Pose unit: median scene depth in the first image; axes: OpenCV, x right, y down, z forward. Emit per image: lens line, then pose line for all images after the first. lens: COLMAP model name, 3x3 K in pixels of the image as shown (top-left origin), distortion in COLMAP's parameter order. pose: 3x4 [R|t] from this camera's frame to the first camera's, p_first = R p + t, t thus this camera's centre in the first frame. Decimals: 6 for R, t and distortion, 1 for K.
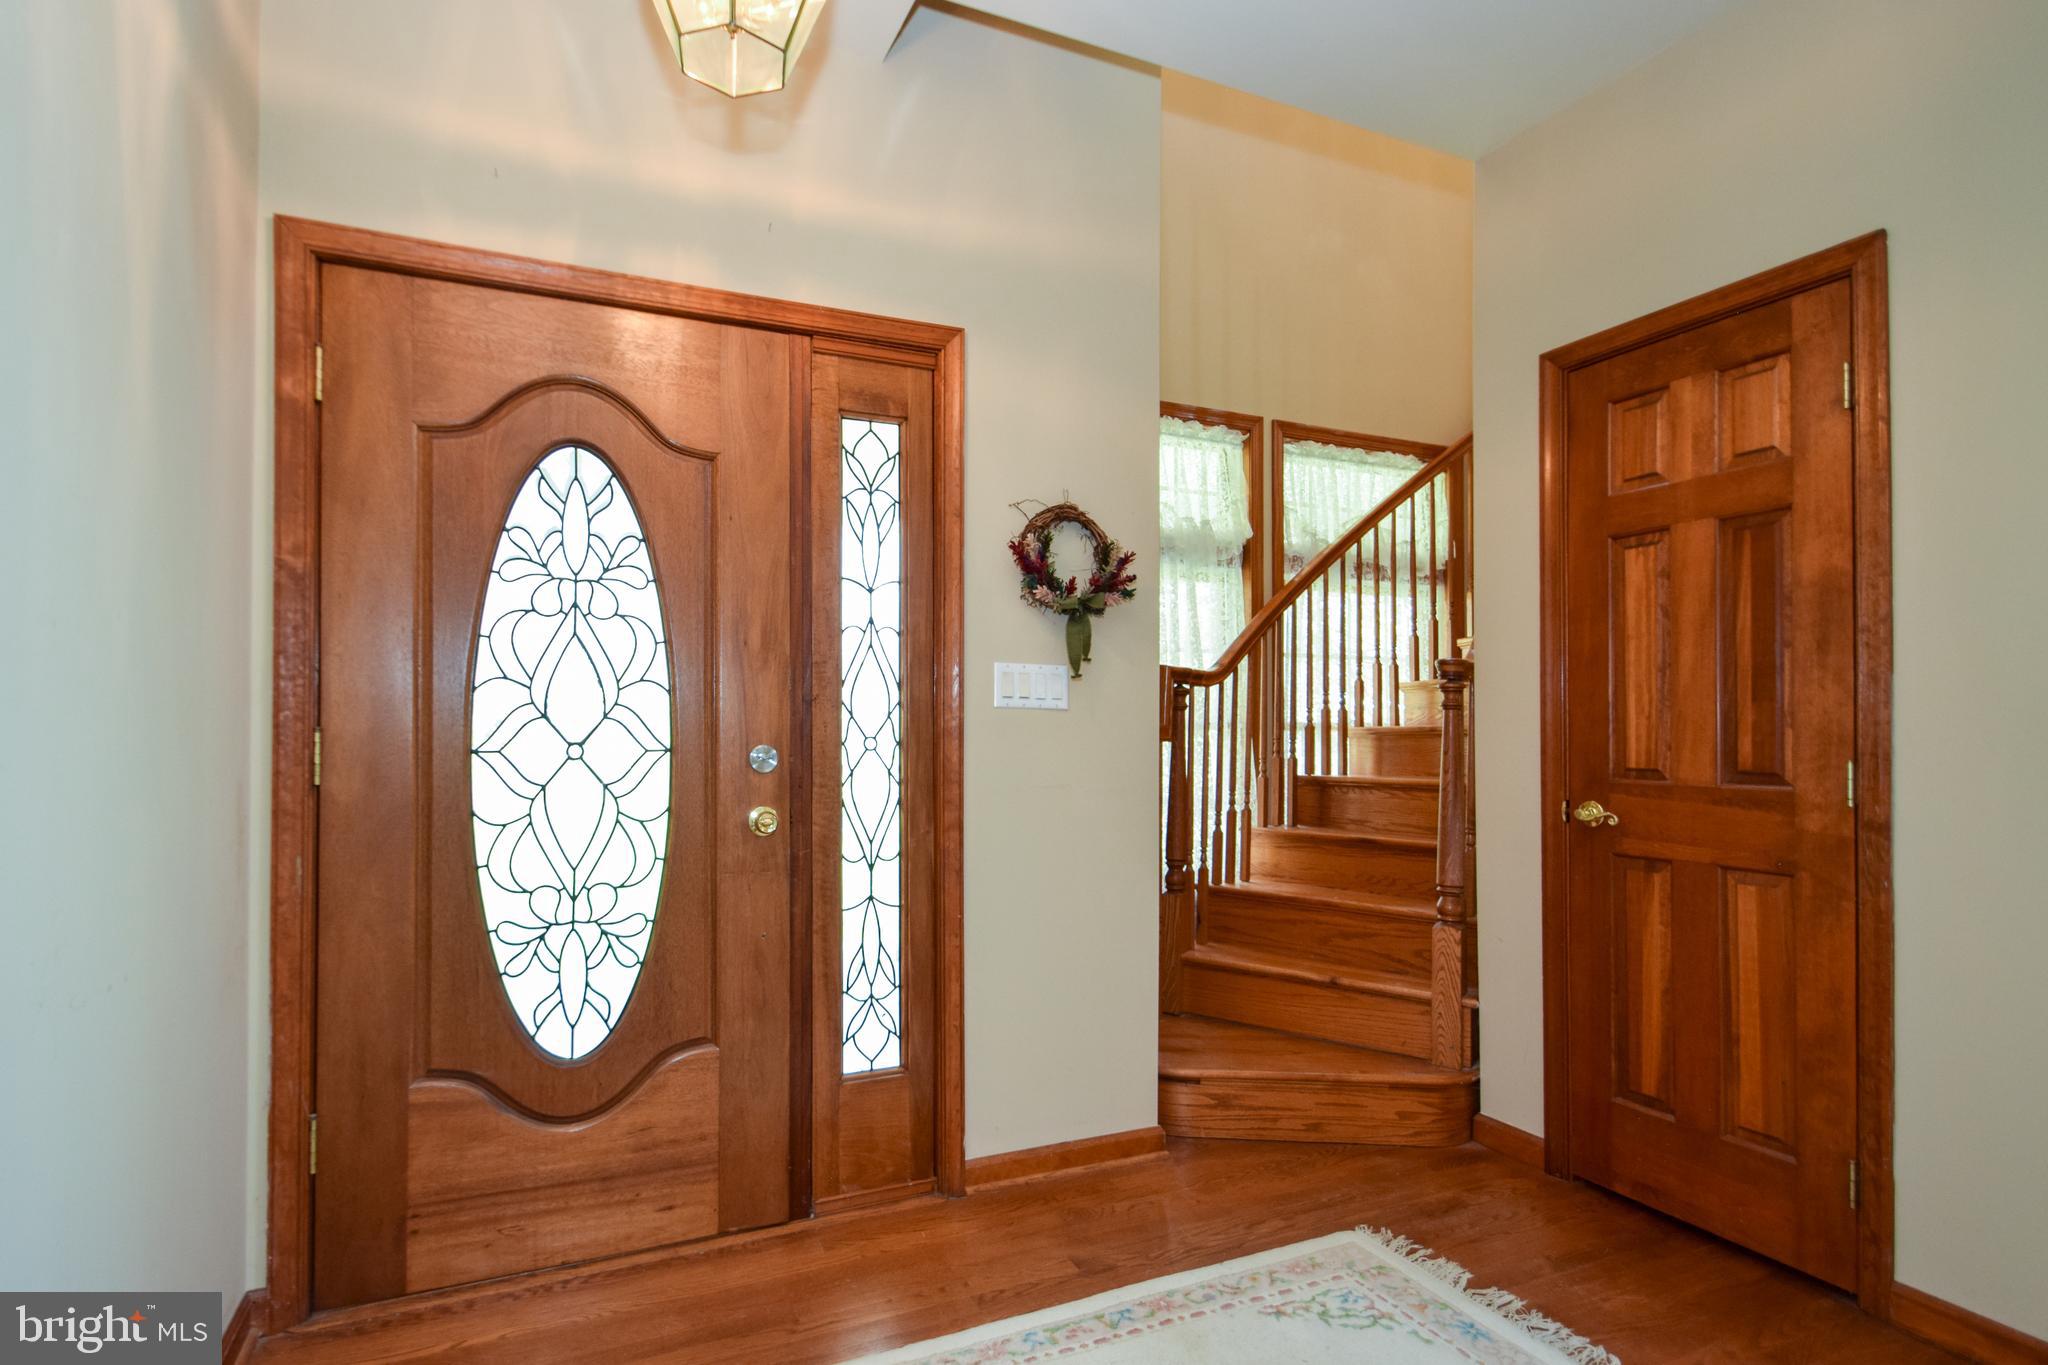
lens RADIAL K [[978.3, 0, 956.7], [0, 978.3, 712.3], [0, 0, 1]] dist [0.013630, -0.000466]
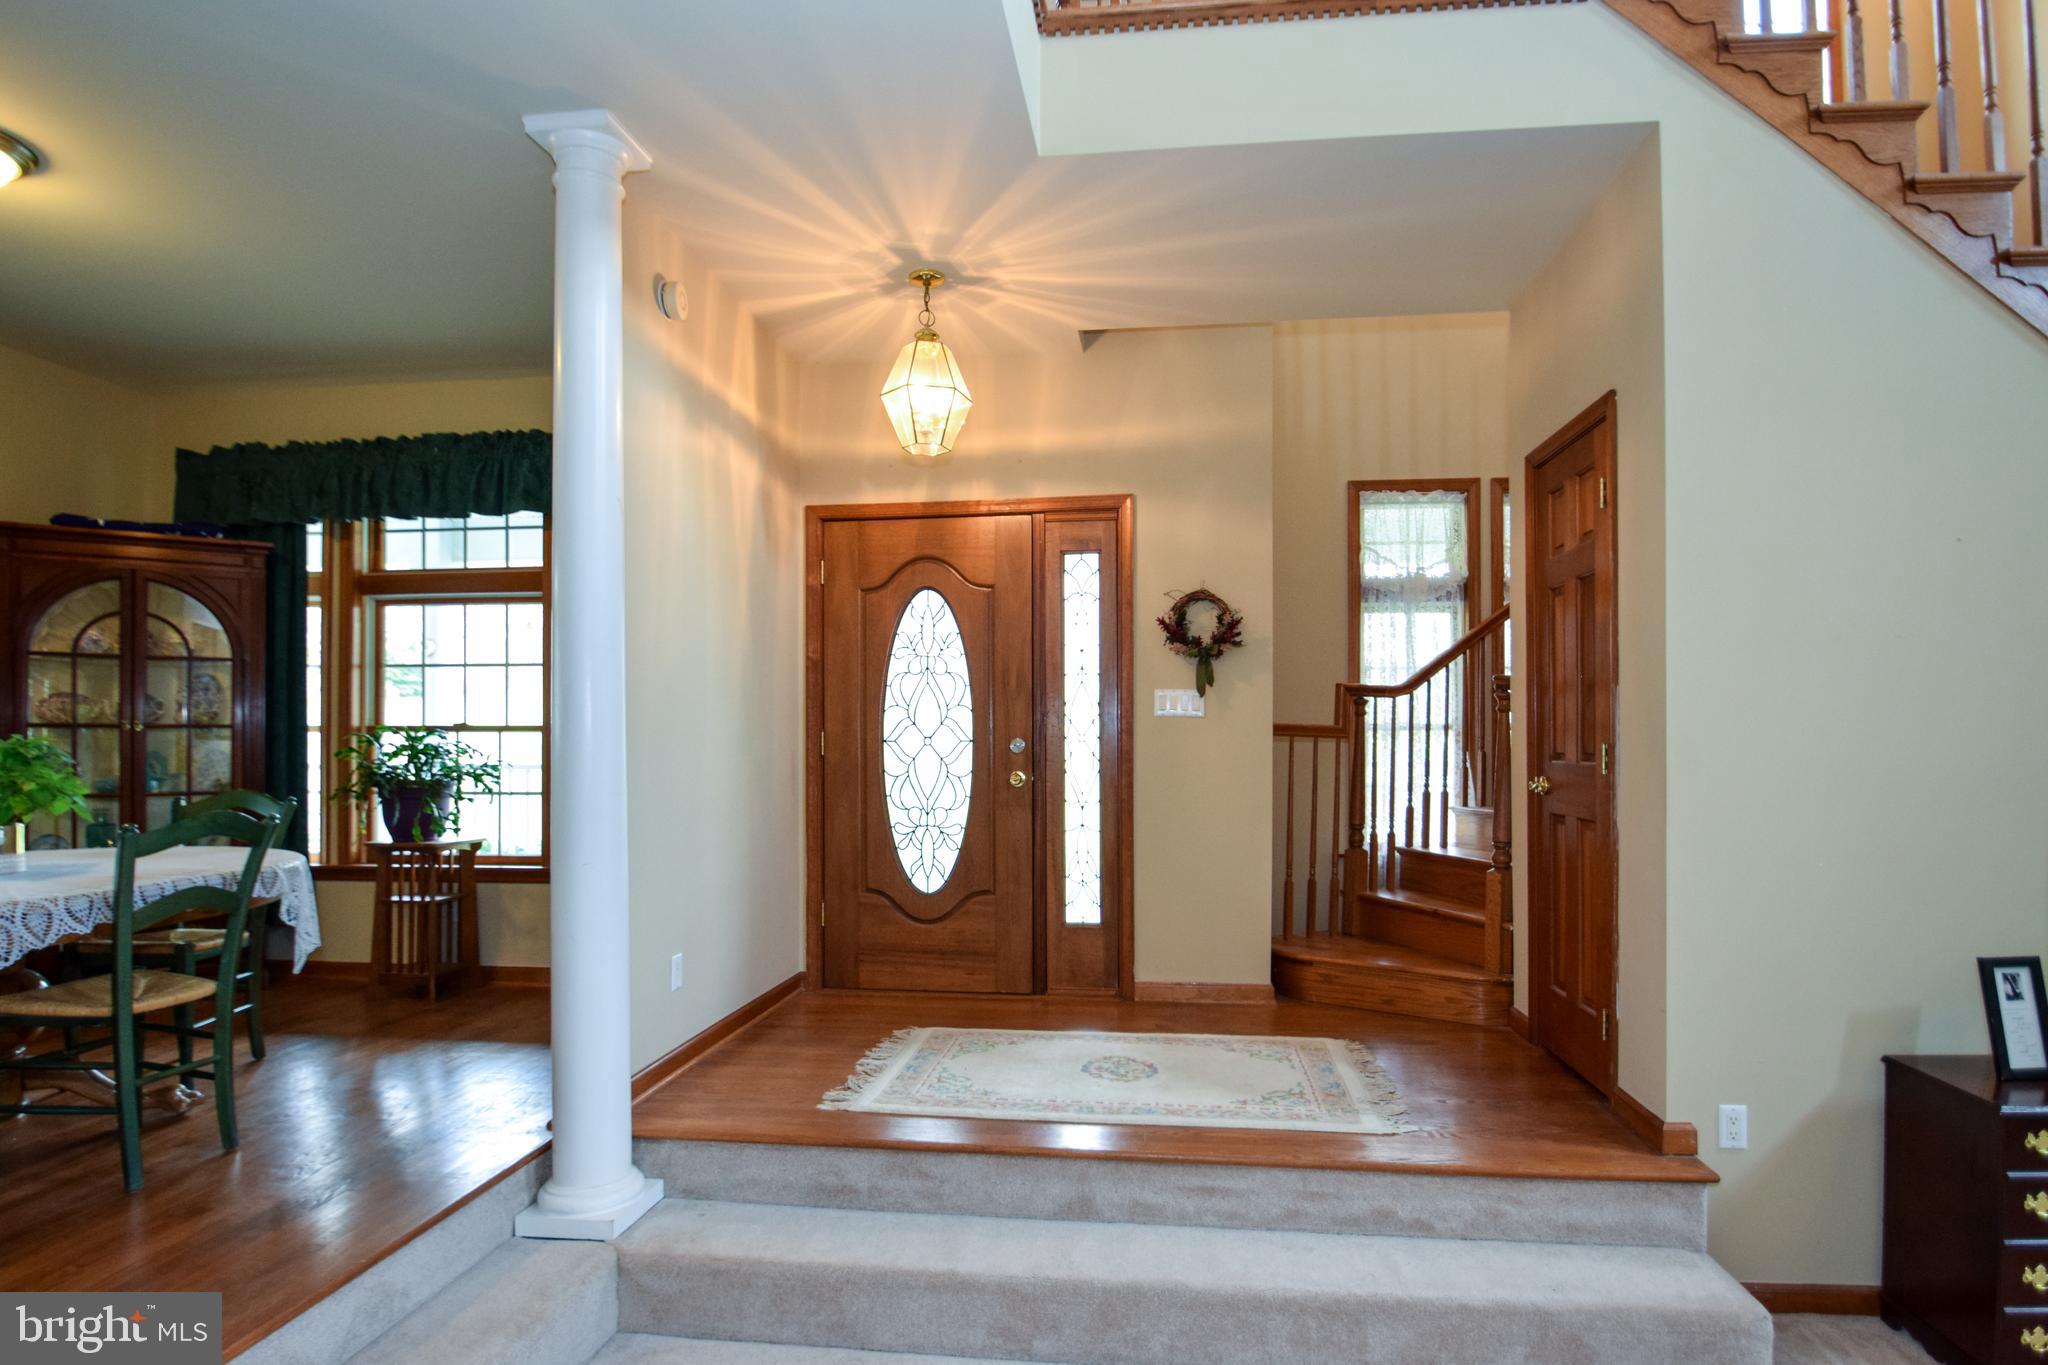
lens RADIAL K [[1033.4, 0, 1077.0], [0, 1033.4, 728.3], [0, 0, 1]] dist [-0.011322, -0.000138]
pose [[0.875664, -0.009974, -0.482818, 0.822840], [0.011370, 0.999935, -0.000034, 0.015306], [0.482787, -0.005460, 0.875721, -0.647483]]
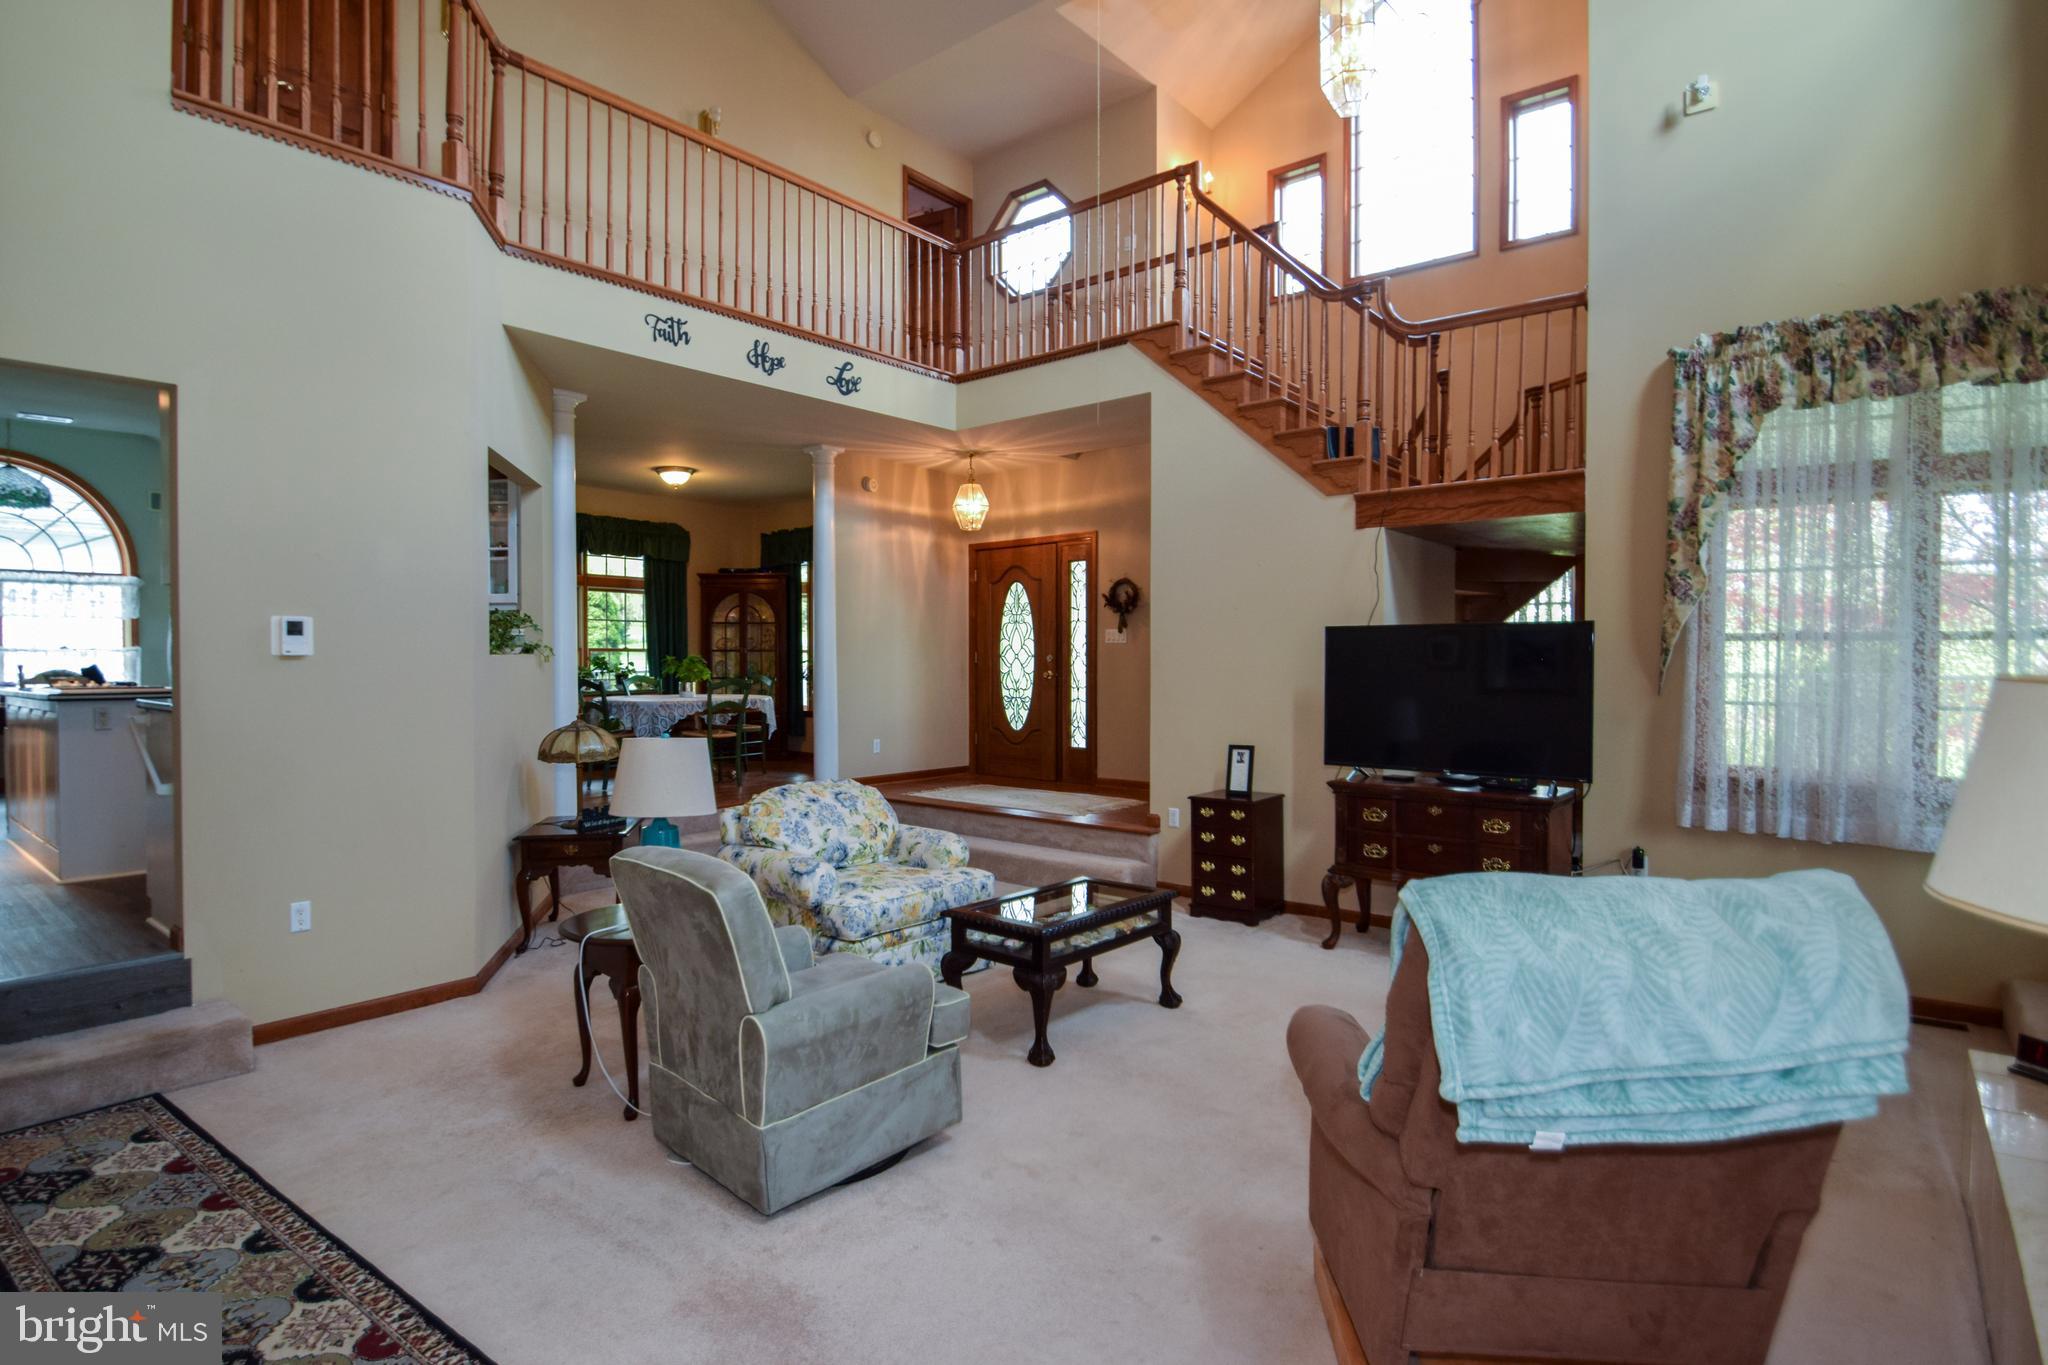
lens RADIAL K [[1049.0, 0, 1020.1], [0, 1049.0, 646.3], [0, 0, 1]] dist [0.002084, 0.000245]
pose [[0.457146, -0.015516, -0.889256, 3.219952], [0.014952, 0.999841, -0.009759, 0.037687], [0.889266, -0.008835, 0.457305, -0.913041]]
